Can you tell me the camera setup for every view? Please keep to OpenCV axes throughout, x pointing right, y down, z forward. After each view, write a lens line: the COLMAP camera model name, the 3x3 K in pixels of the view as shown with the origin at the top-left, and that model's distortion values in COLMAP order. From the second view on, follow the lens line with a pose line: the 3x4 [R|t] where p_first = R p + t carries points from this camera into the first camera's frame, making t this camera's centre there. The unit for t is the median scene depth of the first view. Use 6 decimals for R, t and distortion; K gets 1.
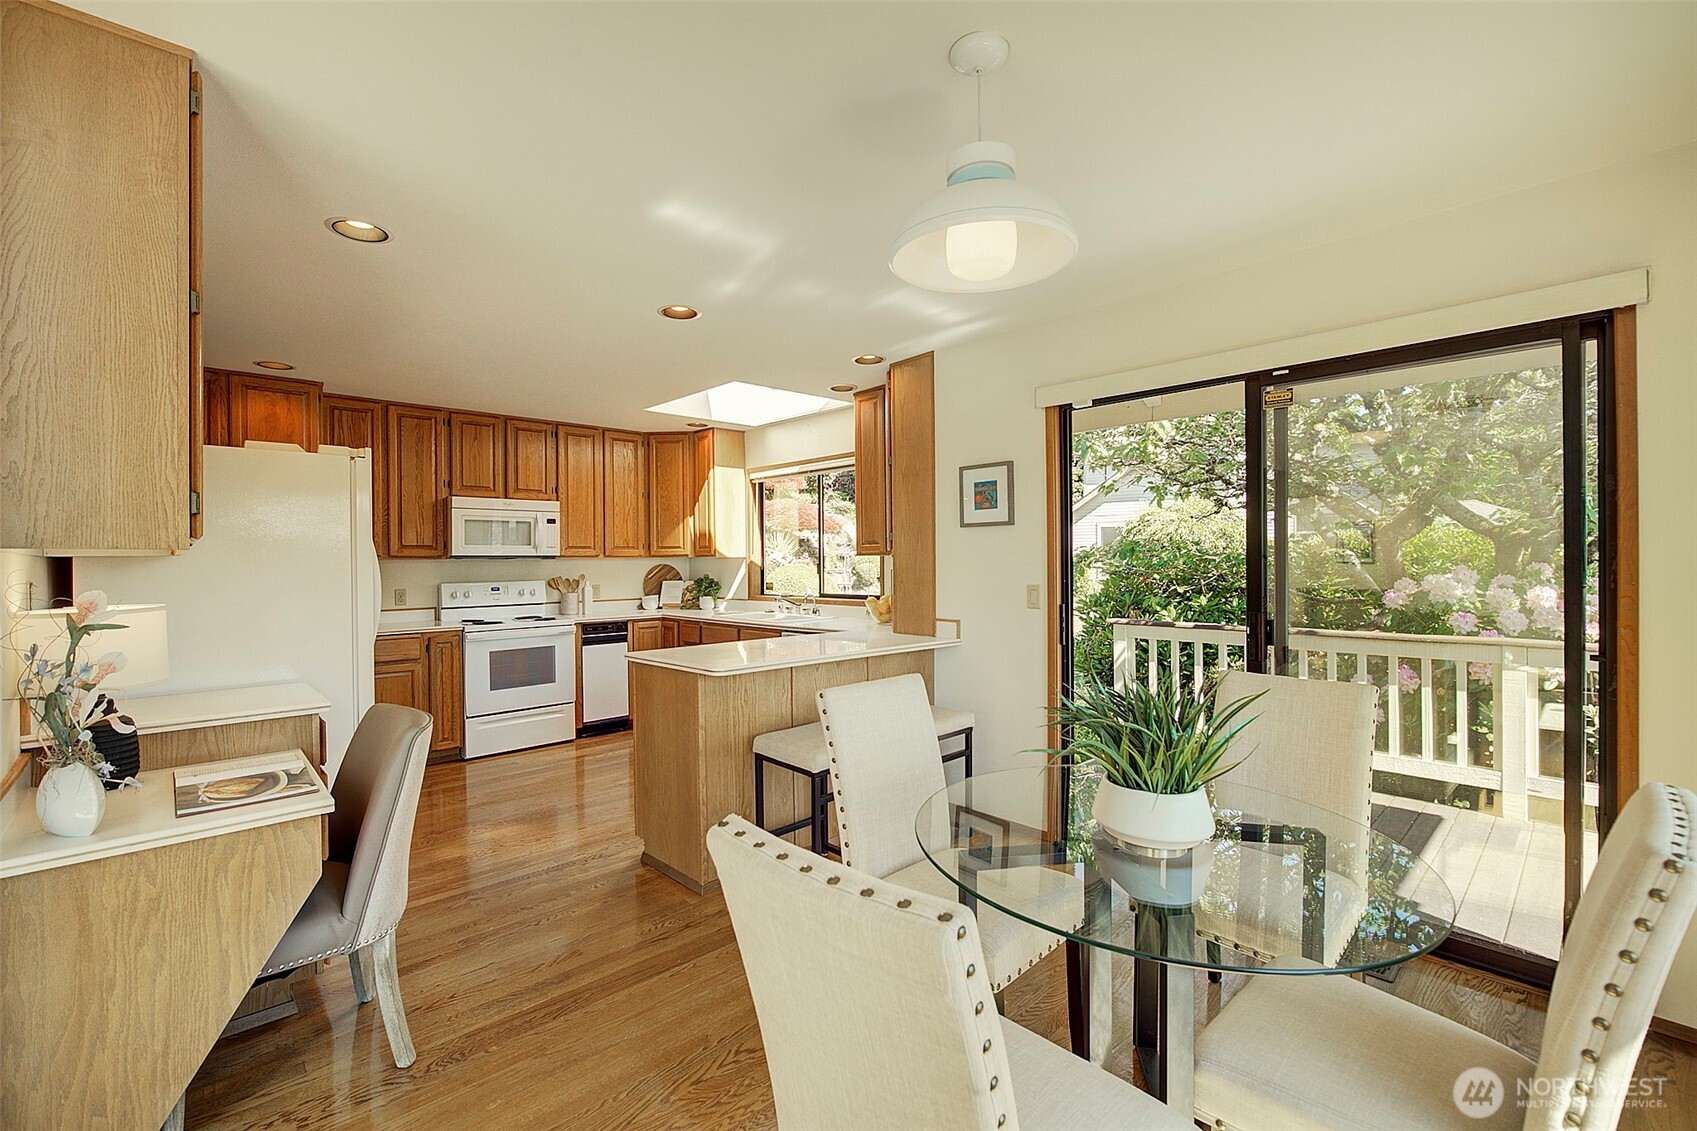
lens RADIAL K [[736.0, 0, 848.5], [0, 736.0, 562.9], [0, 0, 1]] dist [-0.014672, -0.000021]
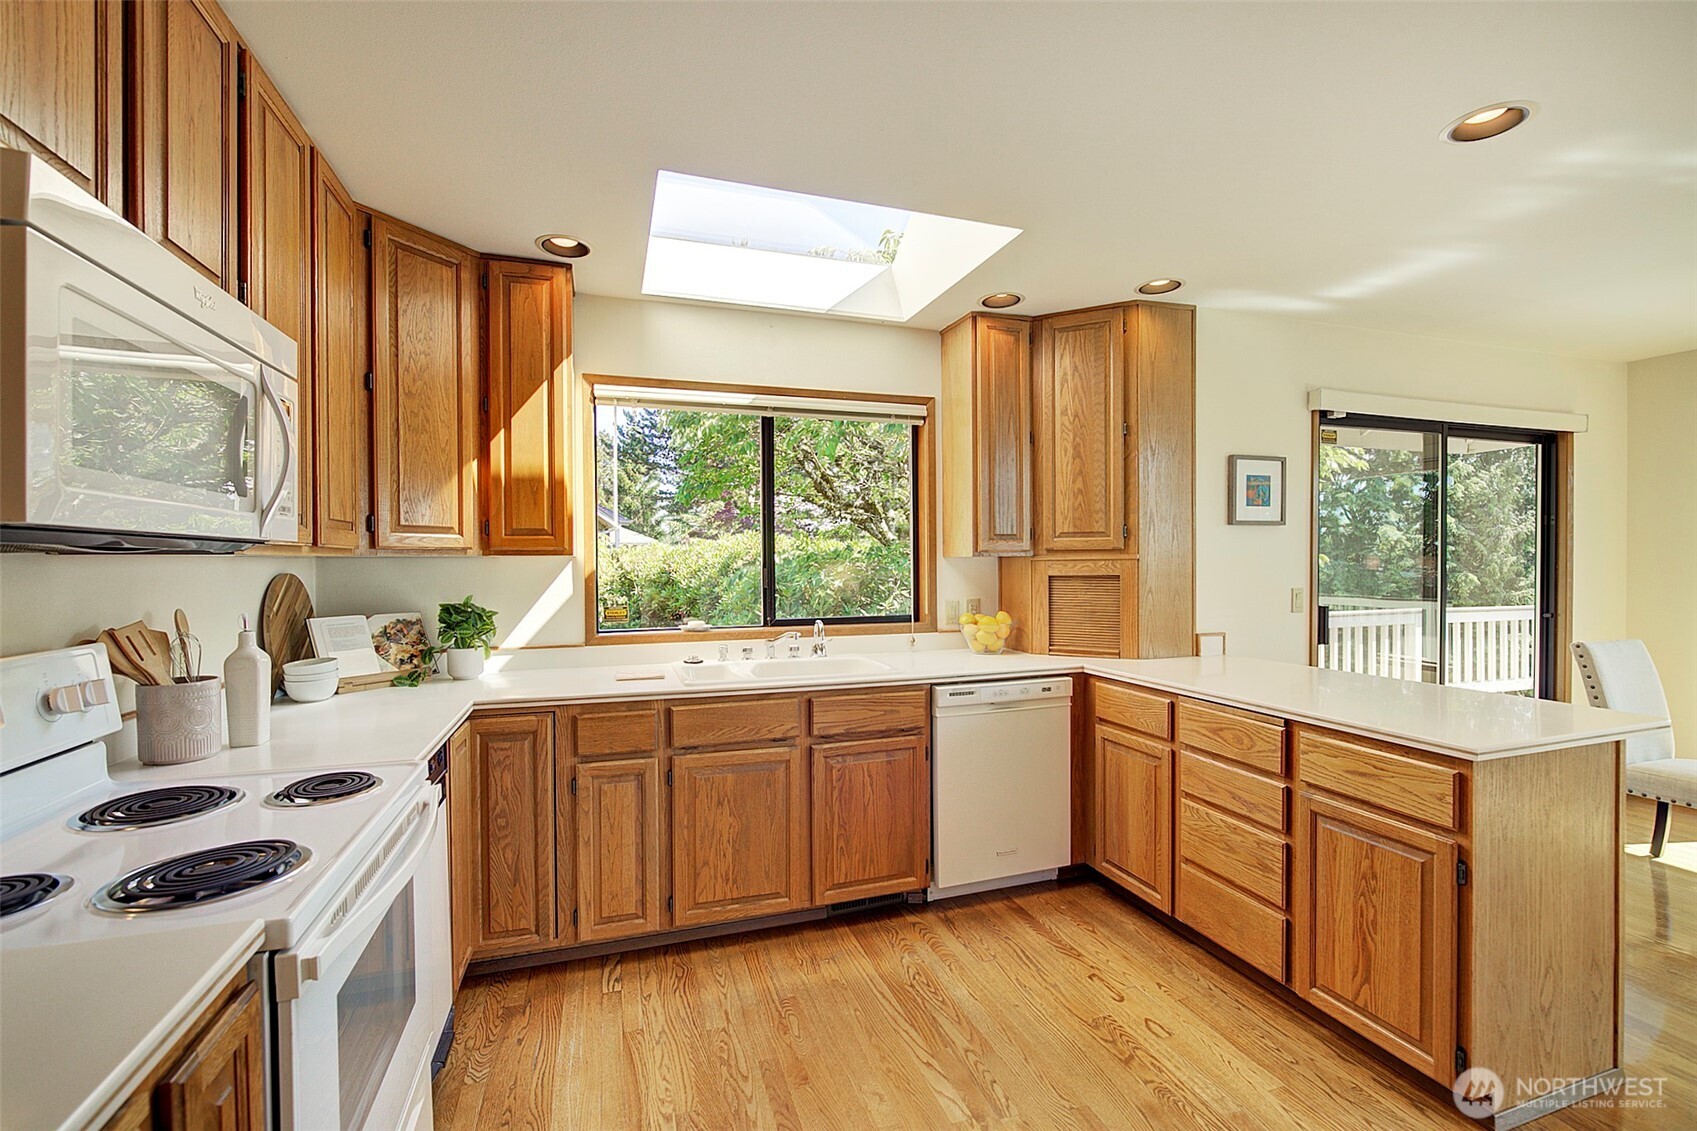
lens RADIAL K [[736.0, 0, 848.5], [0, 736.0, 562.9], [0, 0, 1]] dist [-0.014672, -0.000021]
pose [[0.424785, 0.001600, 0.905293, -0.561010], [0.003485, 0.999988, -0.003402, -0.001189], [-0.905288, 0.004600, 0.424774, 0.713569]]
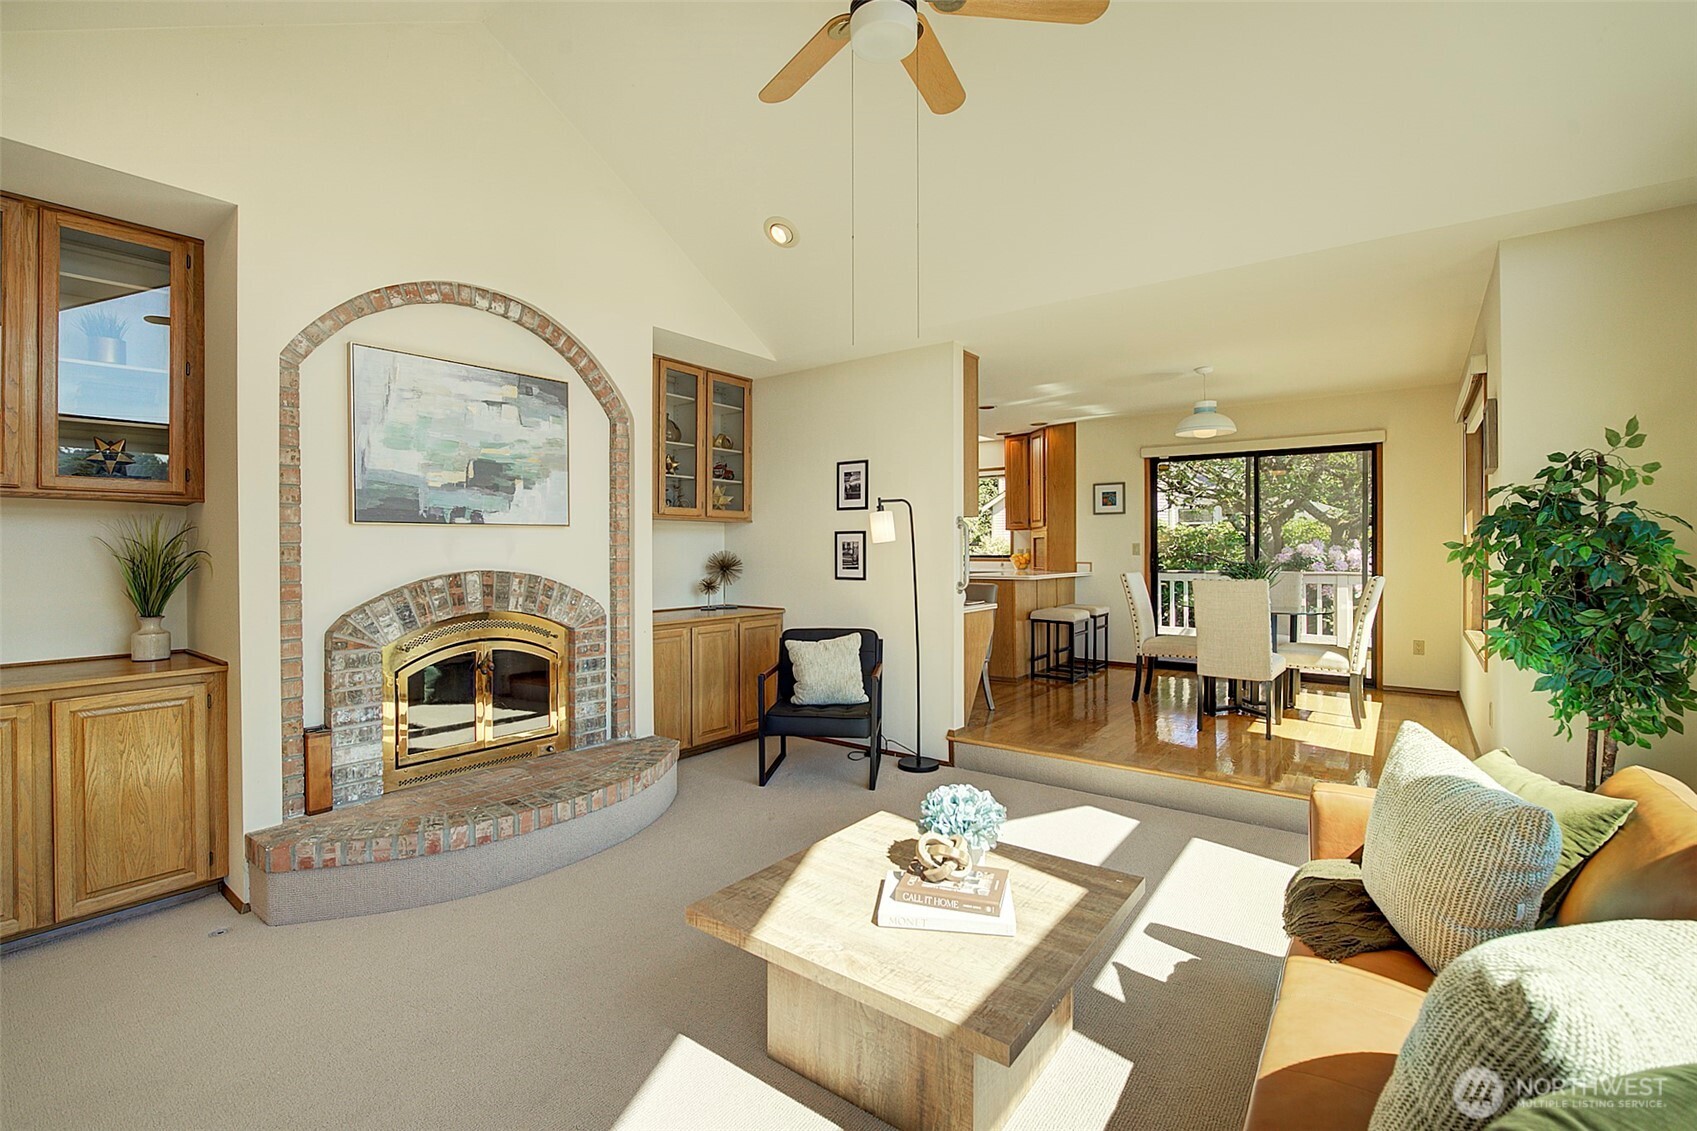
lens RADIAL K [[763.1, 0, 840.4], [0, 763.1, 546.3], [0, 0, 1]] dist [-0.019139, -0.000177]
pose [[0.986445, 0.006883, 0.163948, -0.575778], [-0.005865, 0.999960, -0.006693, 0.036149], [-0.163987, 0.005641, 0.986446, -0.605486]]
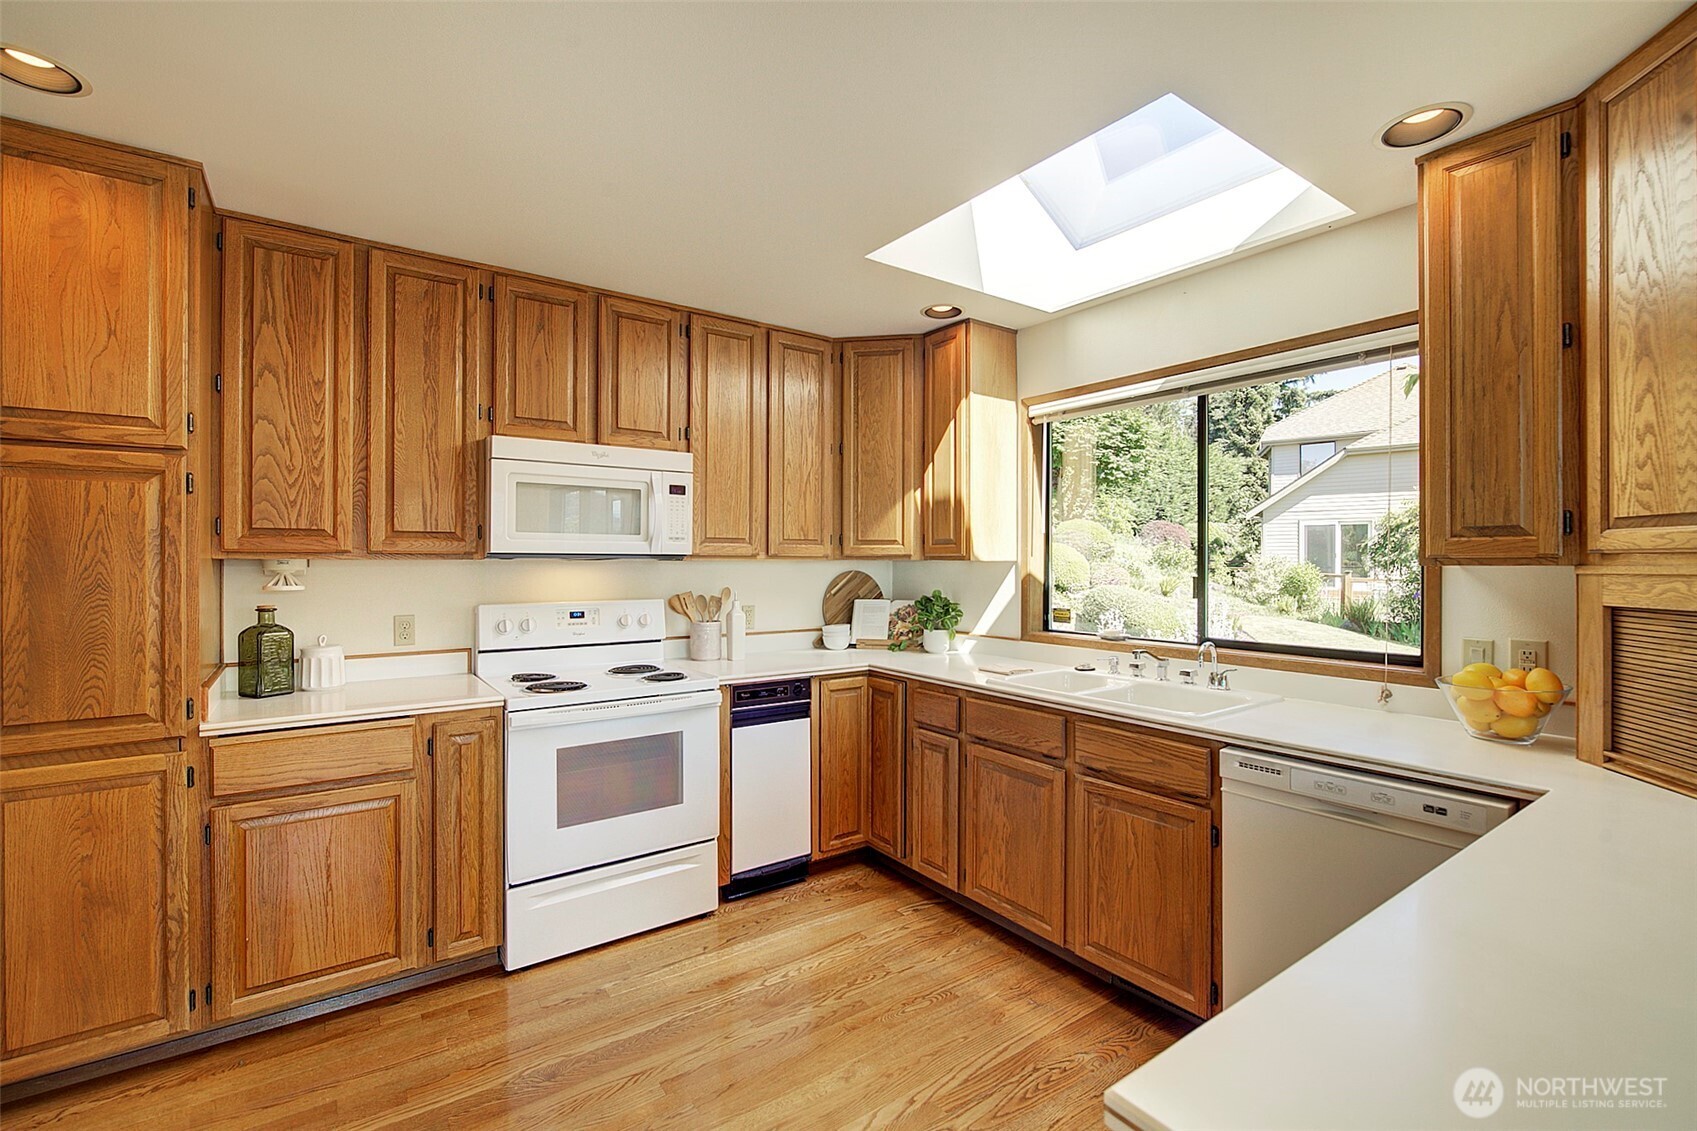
lens RADIAL K [[745.6, 0, 844.8], [0, 745.6, 559.1], [0, 0, 1]] dist [-0.012194, 0.000522]
pose [[0.990093, 0.011794, -0.139914, -0.210629], [-0.012362, 0.999919, -0.003189, -0.006558], [0.139865, 0.004887, 0.990159, 0.487043]]
